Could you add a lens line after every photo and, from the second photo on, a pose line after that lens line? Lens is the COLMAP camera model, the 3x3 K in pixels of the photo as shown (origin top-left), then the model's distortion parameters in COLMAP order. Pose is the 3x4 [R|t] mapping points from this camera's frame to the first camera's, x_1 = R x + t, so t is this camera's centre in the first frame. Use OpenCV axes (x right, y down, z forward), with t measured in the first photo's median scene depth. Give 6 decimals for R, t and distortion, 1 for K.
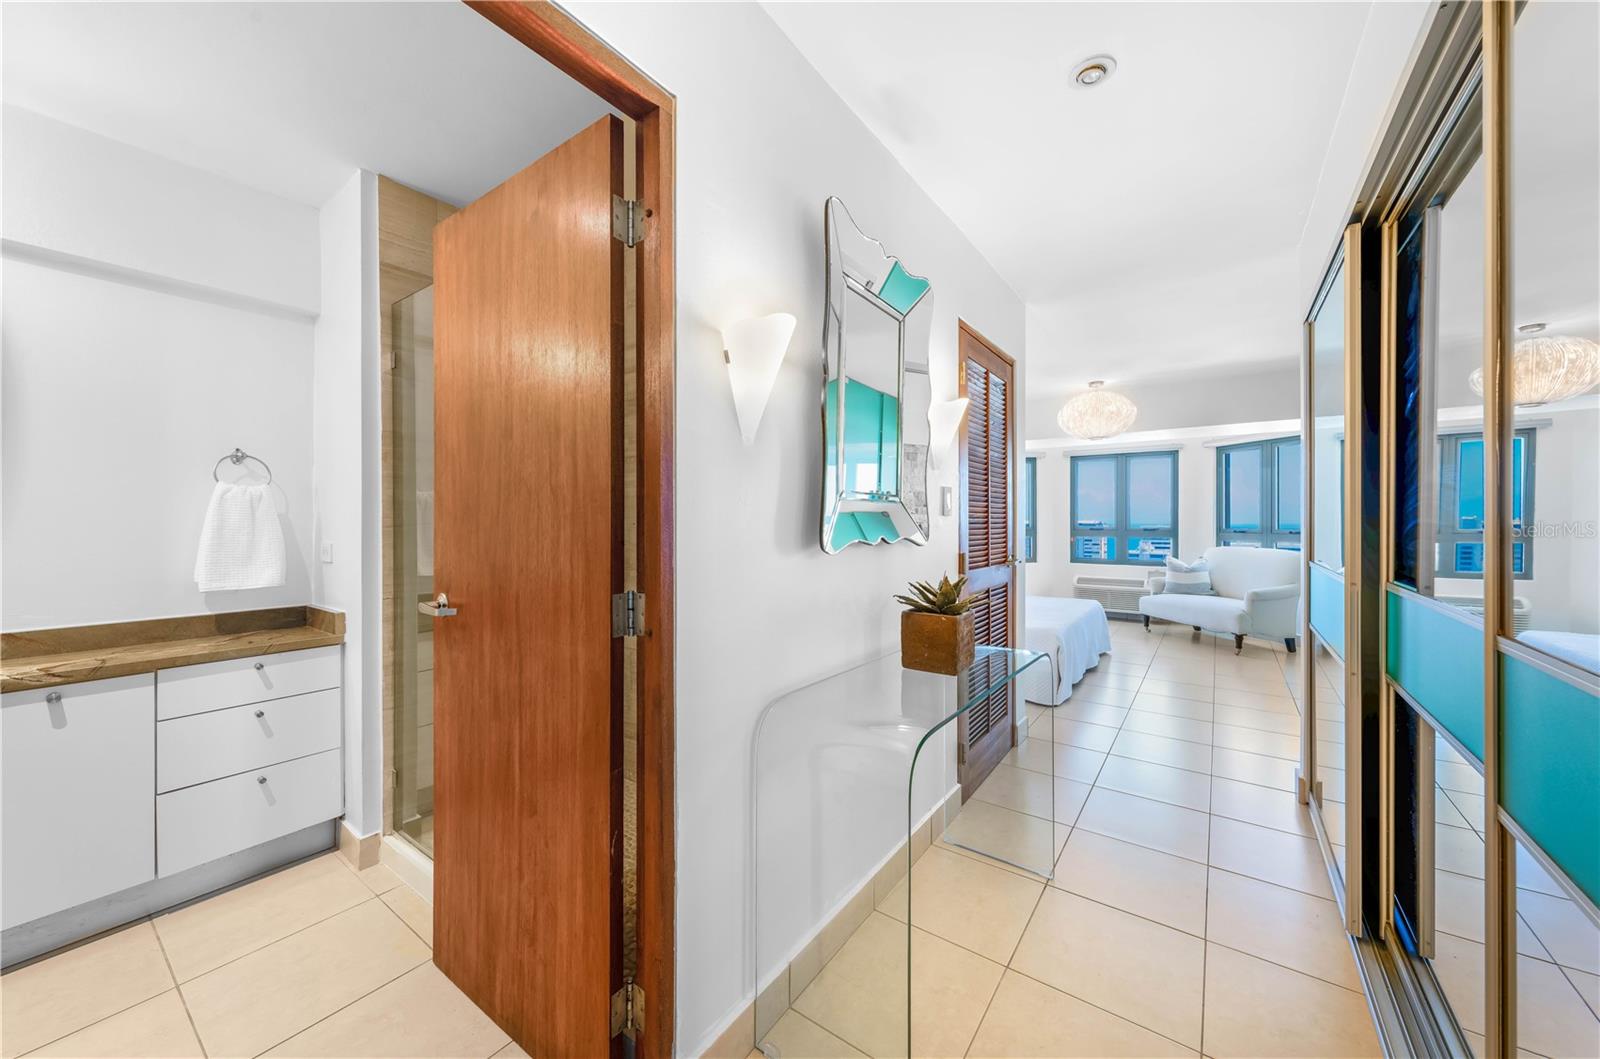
lens RADIAL K [[594.3, 0, 799.8], [0, 594.3, 527.4], [0, 0, 1]] dist [0.001188, -0.000261]
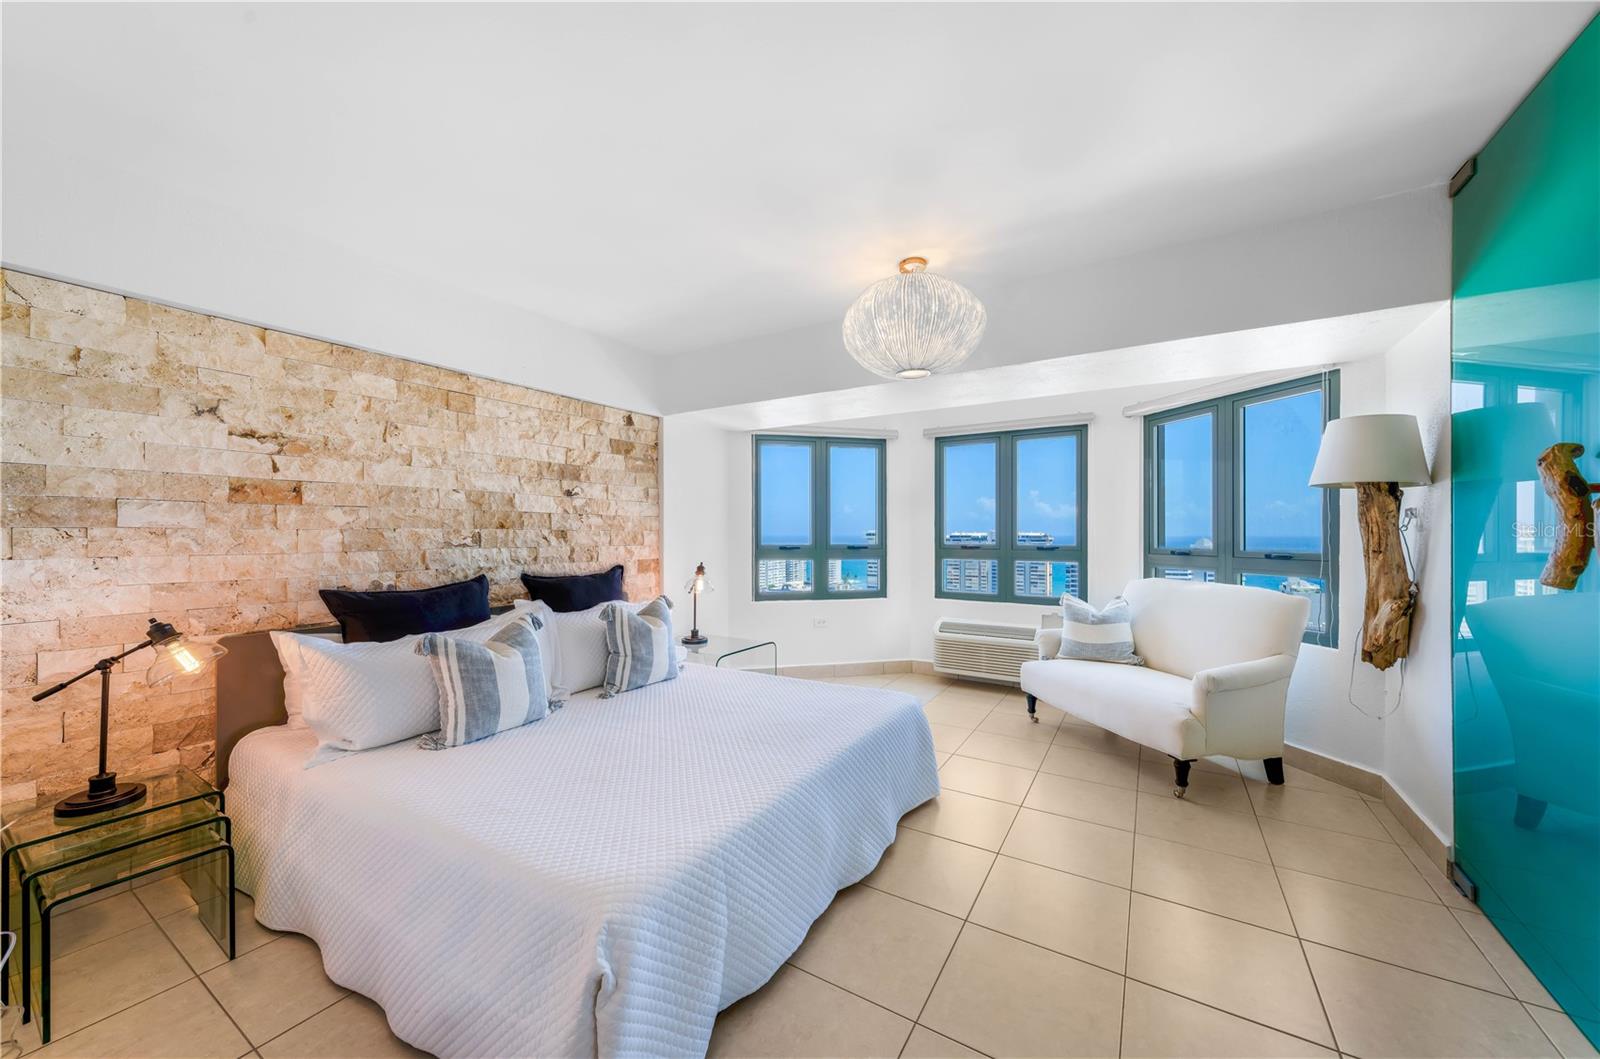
lens RADIAL K [[594.3, 0, 795.9], [0, 594.3, 533.6], [0, 0, 1]] dist [0.001188, -0.000261]
pose [[0.997404, 0.003981, 0.071903, 0.311884], [-0.003214, 0.999937, -0.010774, -0.006115], [-0.071942, 0.010514, 0.997353, 0.432025]]
